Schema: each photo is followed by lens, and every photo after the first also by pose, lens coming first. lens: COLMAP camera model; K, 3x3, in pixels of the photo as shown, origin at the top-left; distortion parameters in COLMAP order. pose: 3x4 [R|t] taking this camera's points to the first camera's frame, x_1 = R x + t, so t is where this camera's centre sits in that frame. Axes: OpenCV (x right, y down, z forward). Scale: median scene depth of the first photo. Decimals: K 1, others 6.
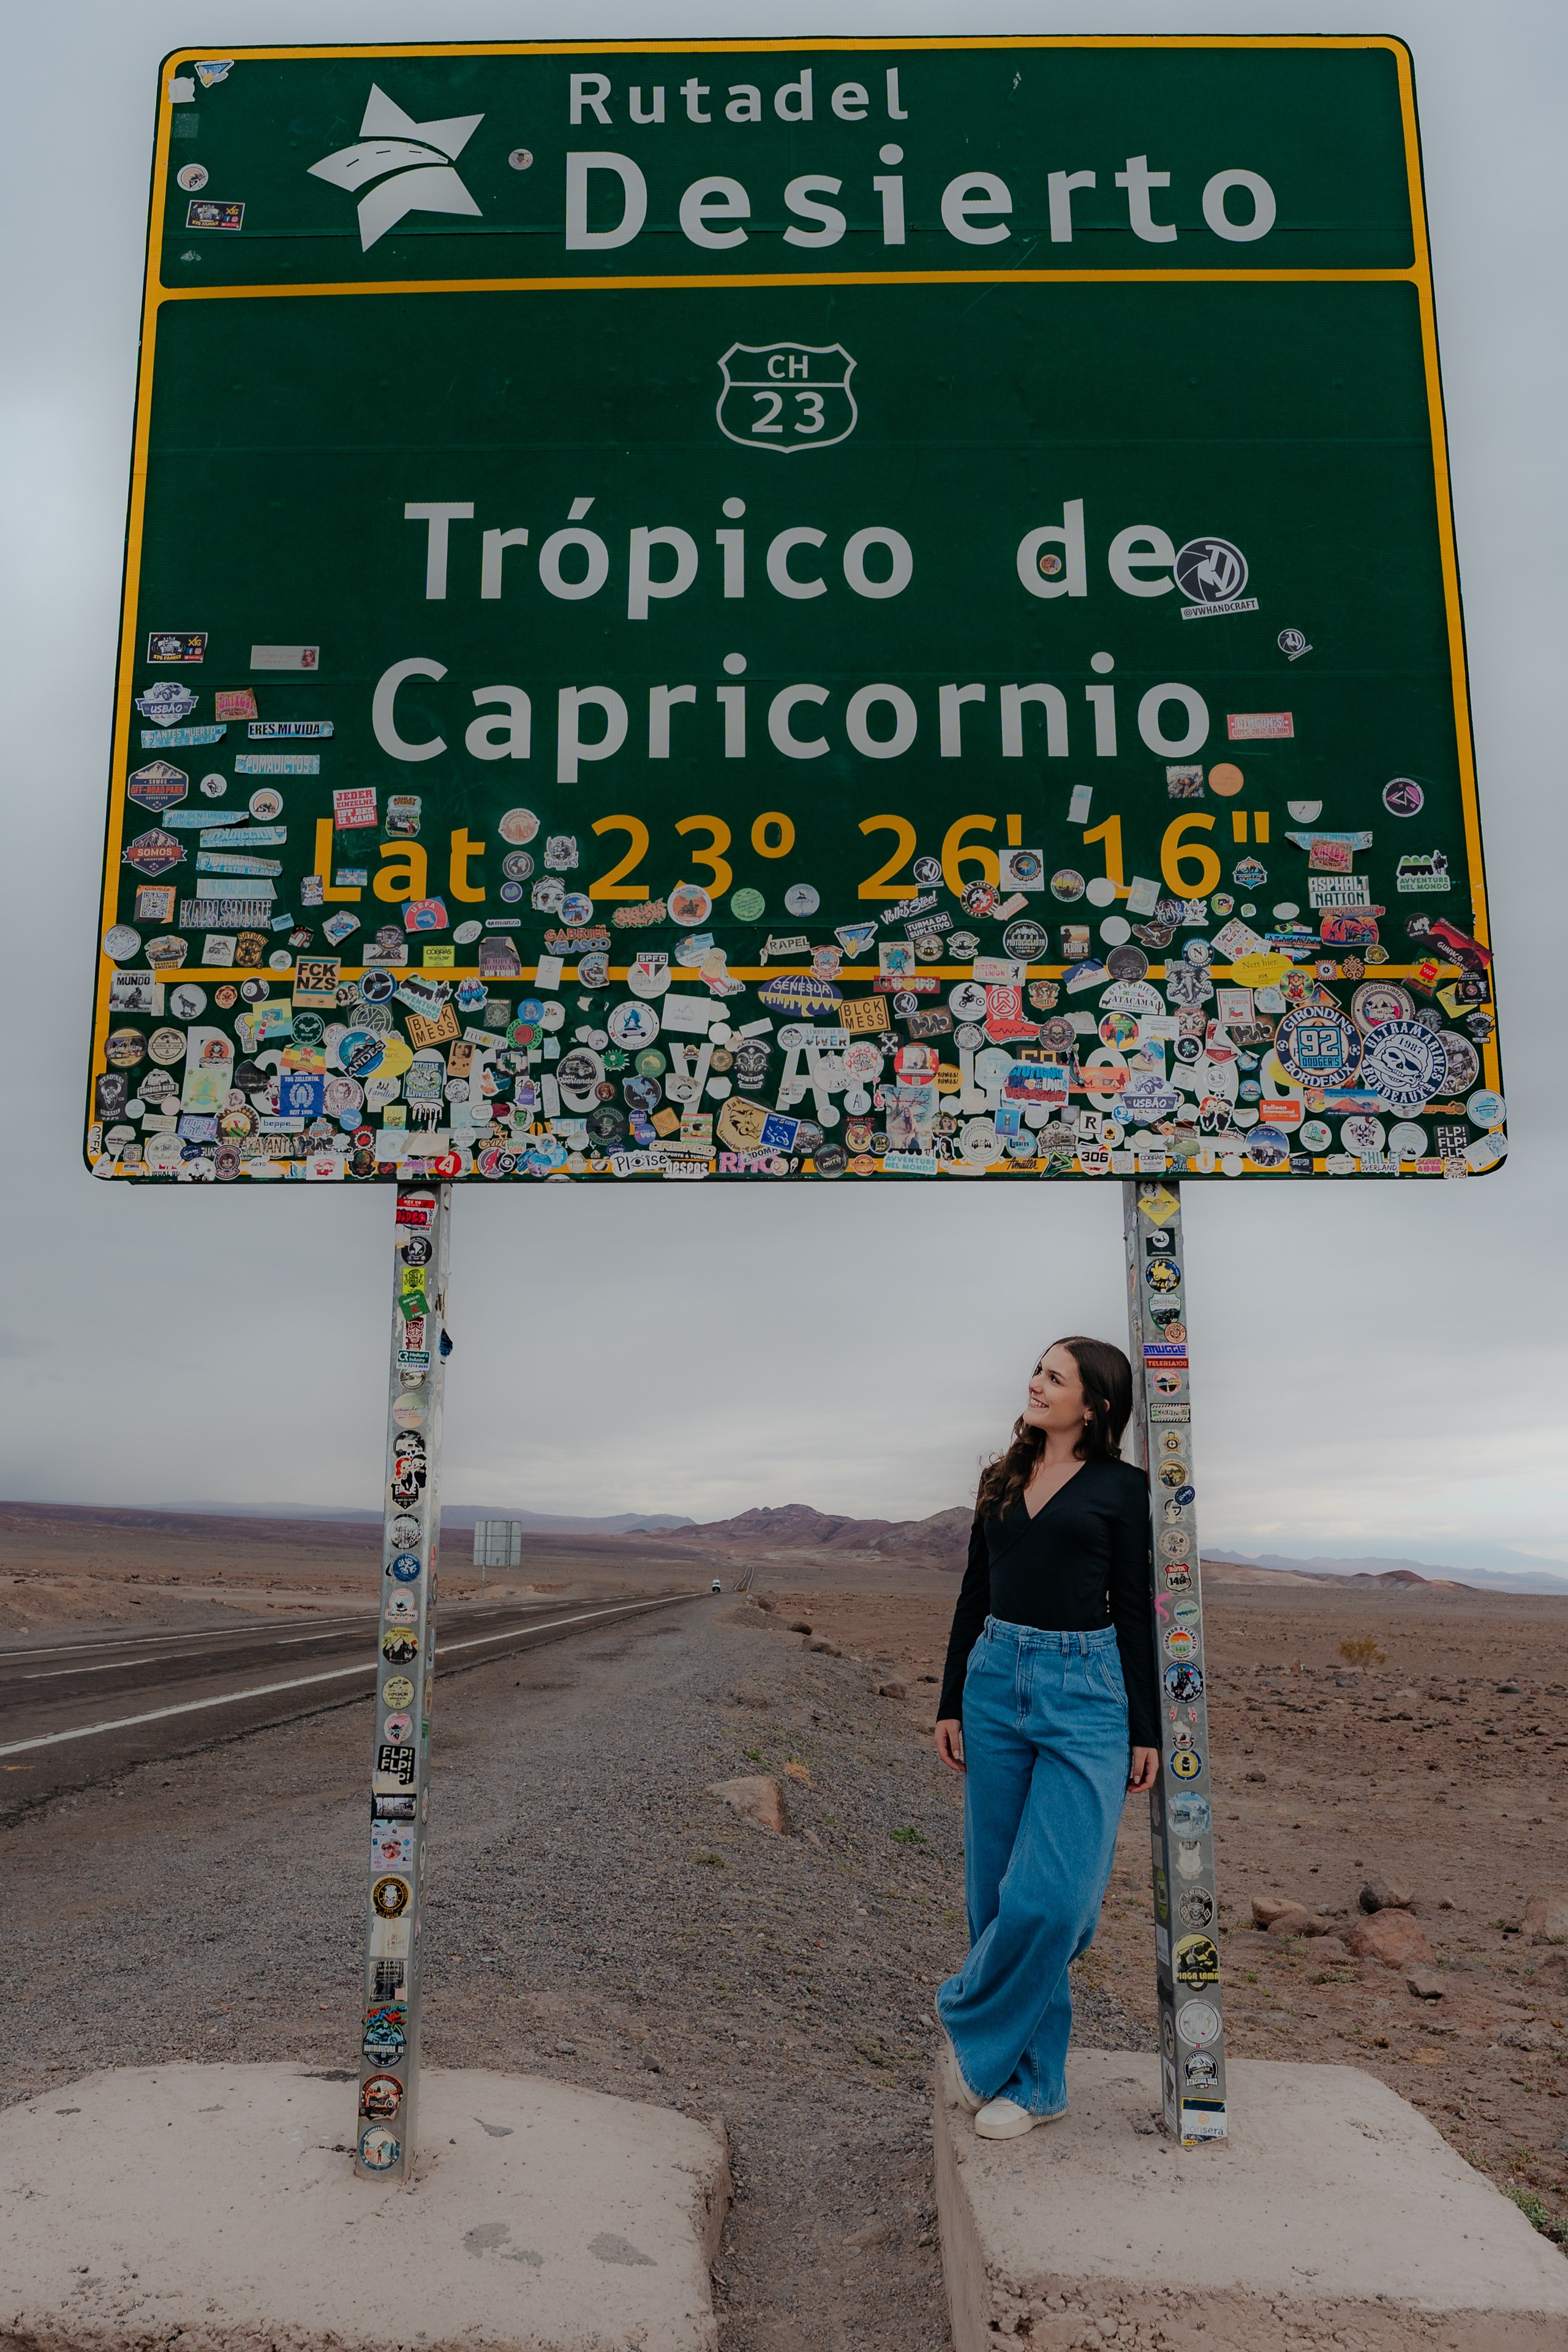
lens RADIAL K [[1658.1, 0, 747.9], [0, 1658.1, 1252.3], [0, 0, 1]] dist [-0.001711, -0.000113]
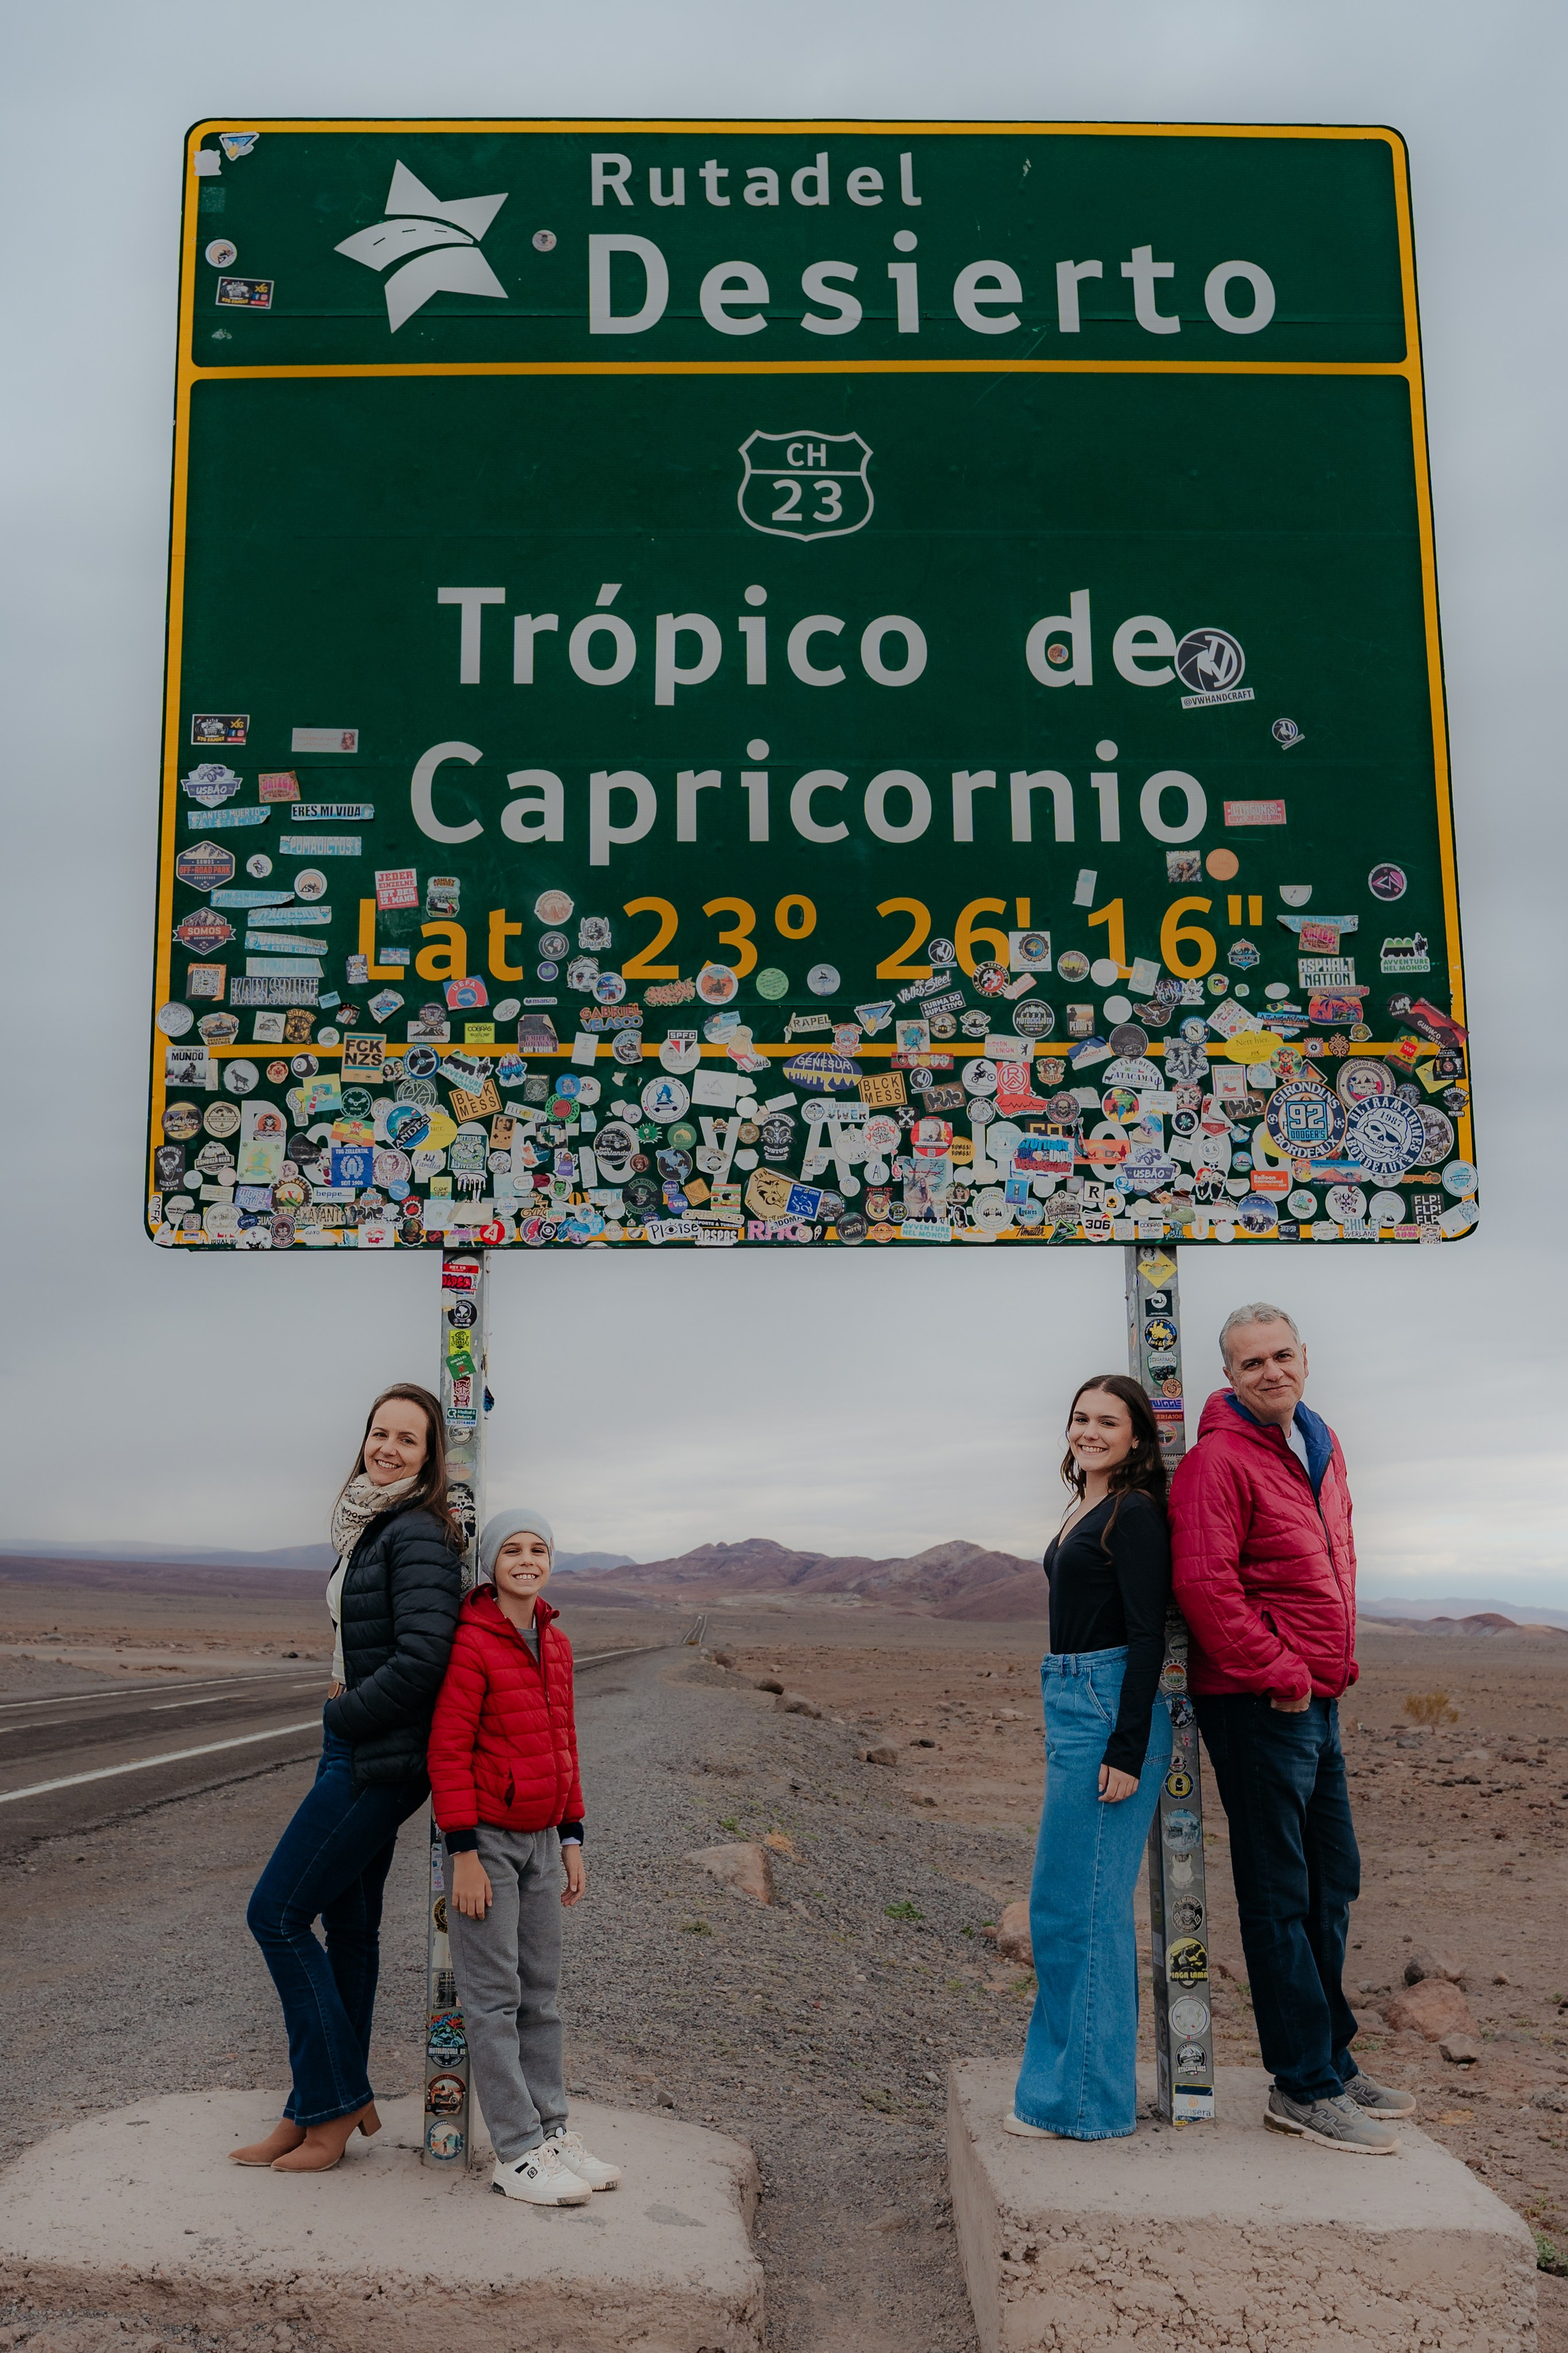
lens RADIAL K [[1951.5, 0, 776.9], [0, 1951.5, 1286.6], [0, 0, 1]] dist [0.003829, -0.003554]
pose [[0.999429, -0.002630, 0.033697, -0.039816], [0.001909, 0.999769, 0.021412, -0.043645], [-0.033746, -0.021336, 0.999203, -0.248805]]
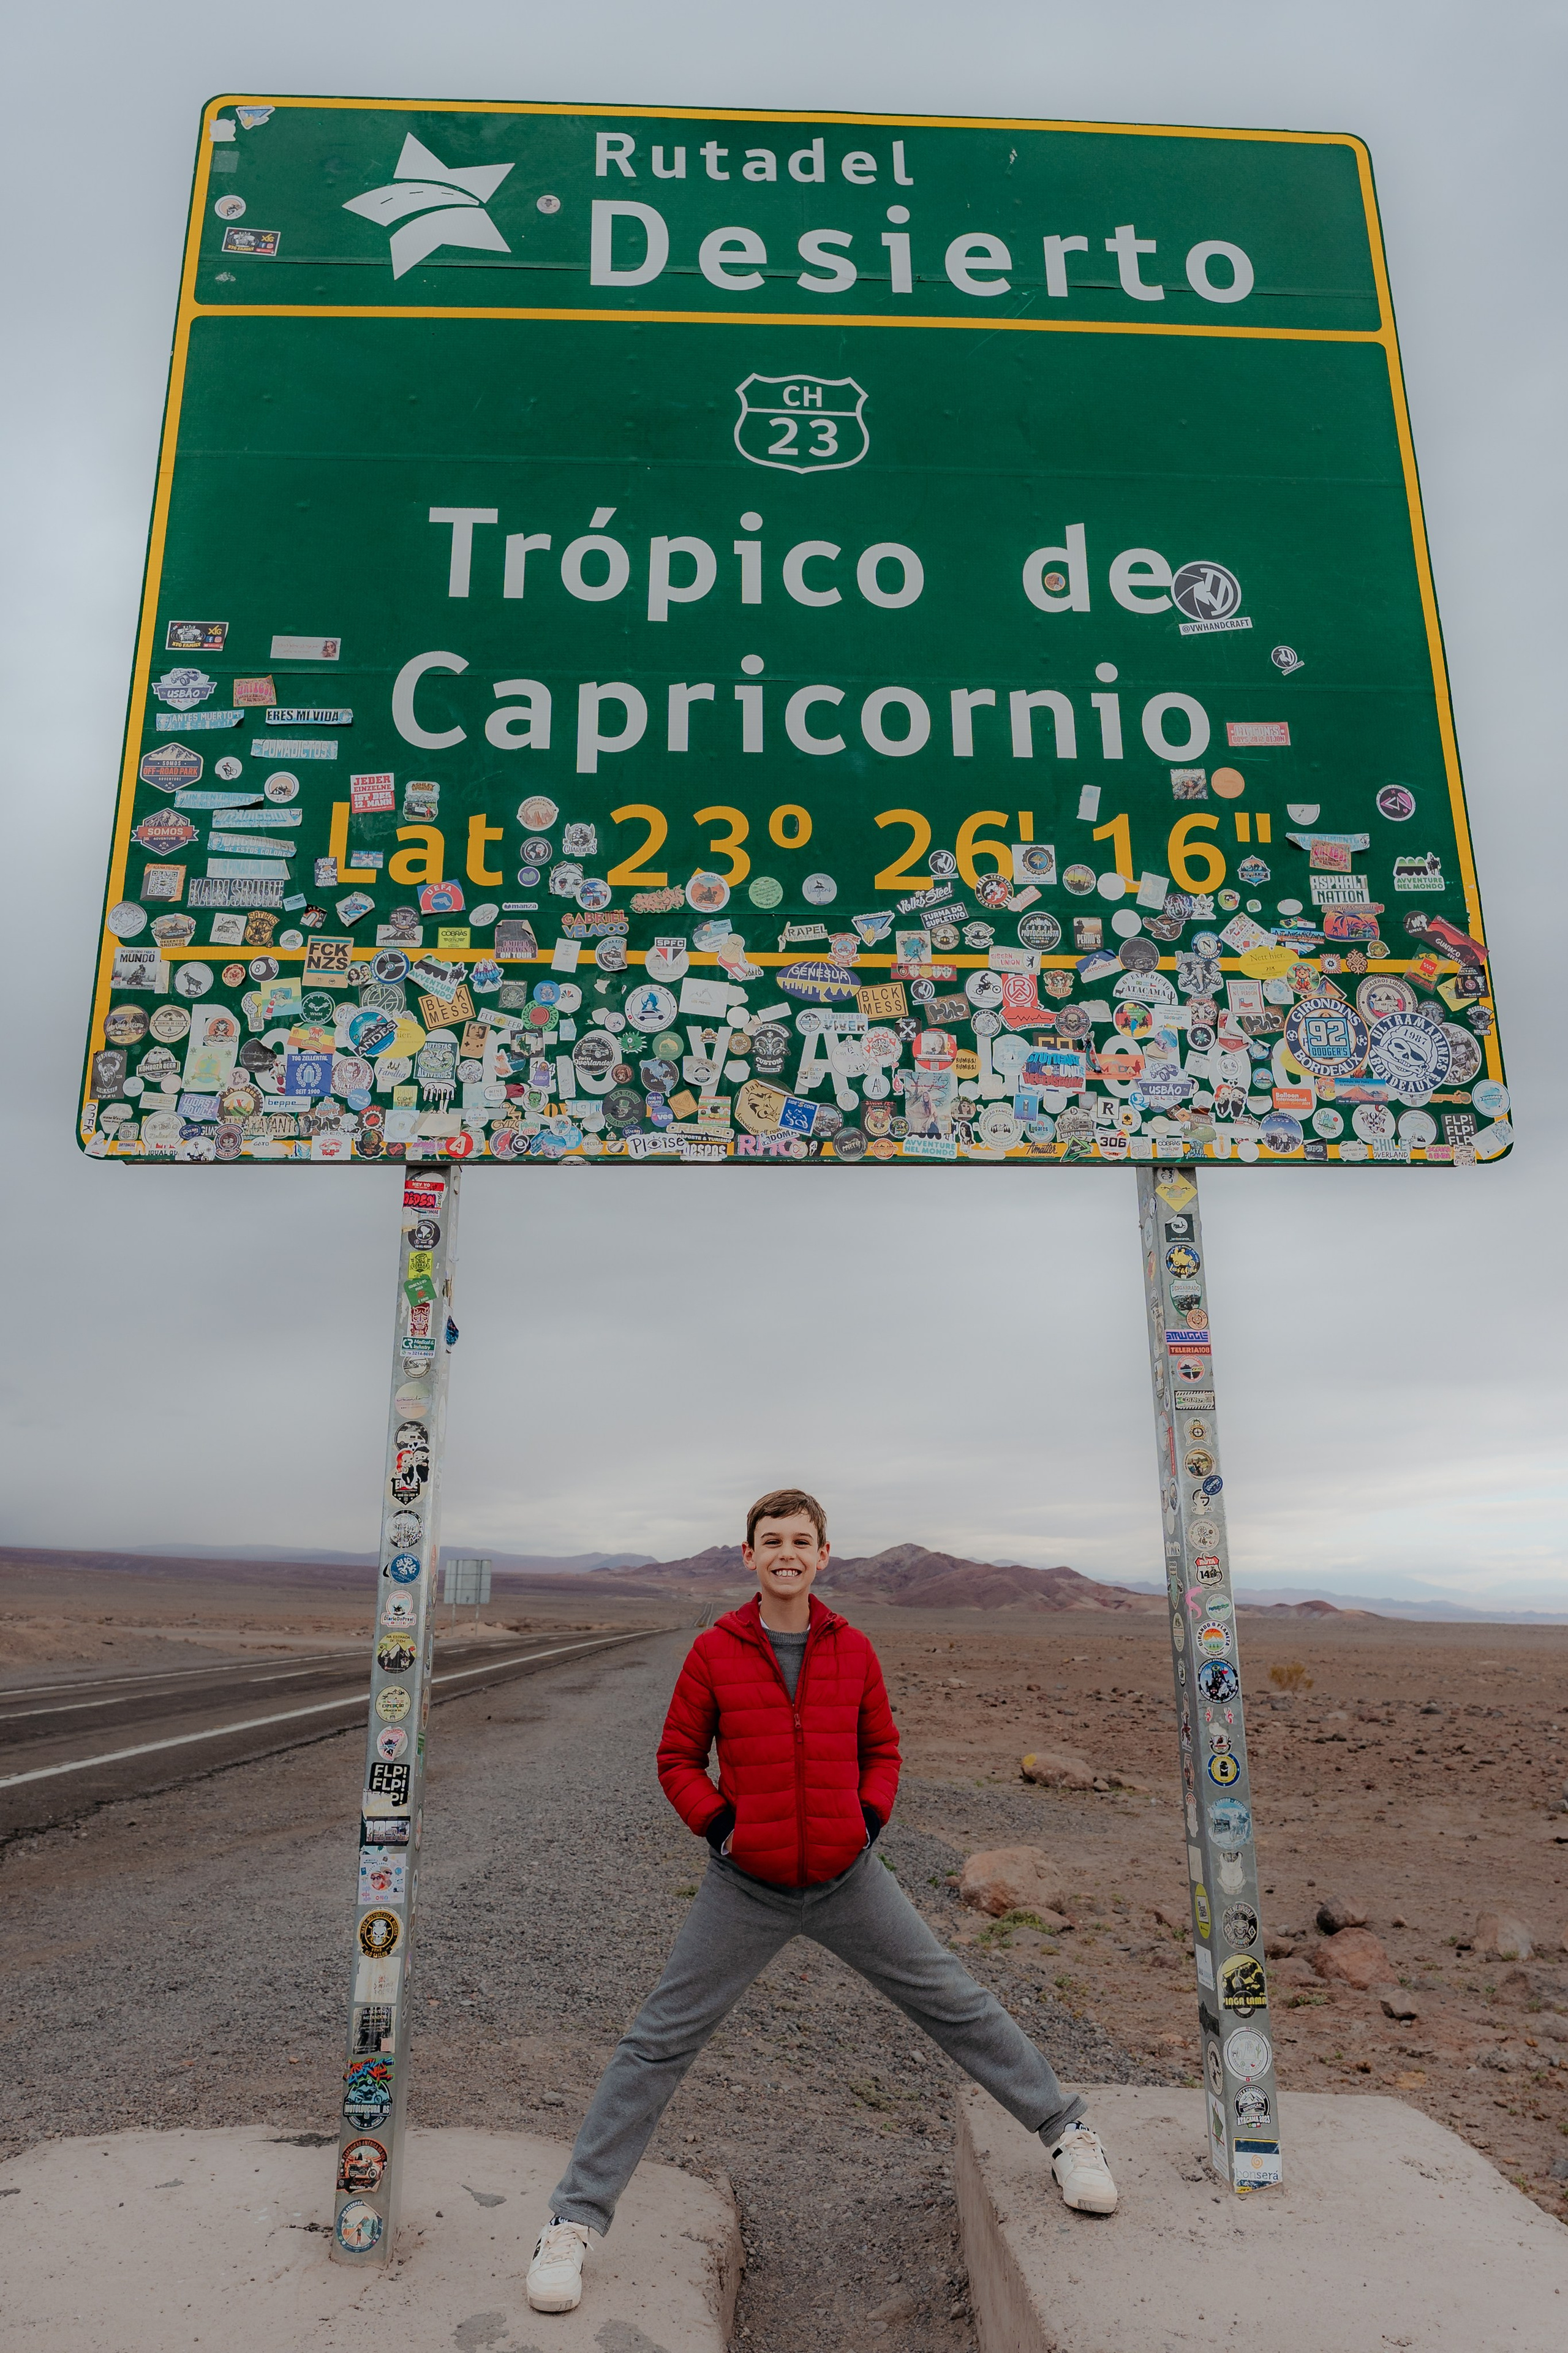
lens RADIAL K [[1553.8, 0, 809.5], [0, 1553.8, 1133.8], [0, 0, 1]] dist [-0.000357, -0.001637]
pose [[0.998252, 0.006776, 0.058705, -0.028092], [-0.000698, 0.994687, -0.102940, 0.033193], [-0.059091, 0.102719, 0.992954, 0.077439]]
